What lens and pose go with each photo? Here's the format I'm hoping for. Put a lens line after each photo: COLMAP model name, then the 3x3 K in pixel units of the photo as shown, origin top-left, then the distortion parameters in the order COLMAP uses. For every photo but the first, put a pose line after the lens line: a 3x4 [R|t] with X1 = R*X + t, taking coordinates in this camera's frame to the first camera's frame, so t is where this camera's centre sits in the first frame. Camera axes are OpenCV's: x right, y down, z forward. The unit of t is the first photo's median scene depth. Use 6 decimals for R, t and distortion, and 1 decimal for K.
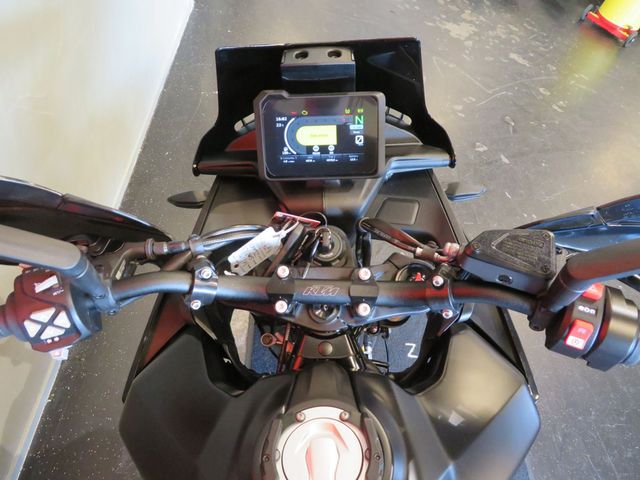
lens RADIAL K [[457.3, 0, 320.0], [0, 457.3, 240.0], [0, 0, 1]] dist [-0.004403, 0.002664]
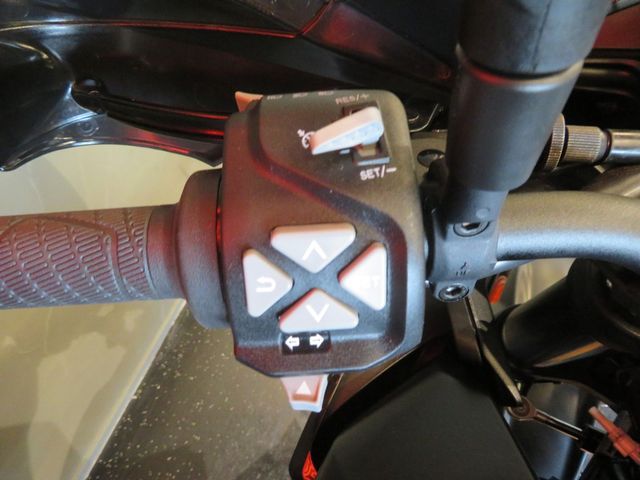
lens RADIAL K [[457.3, 0, 320.0], [0, 457.3, 240.0], [0, 0, 1]] dist [-0.004403, 0.002664]
pose [[0.967613, 0.176647, -0.180336, -0.190507], [-0.188454, 0.980785, -0.050452, 0.060031], [0.167959, 0.082803, 0.982310, 0.252106]]
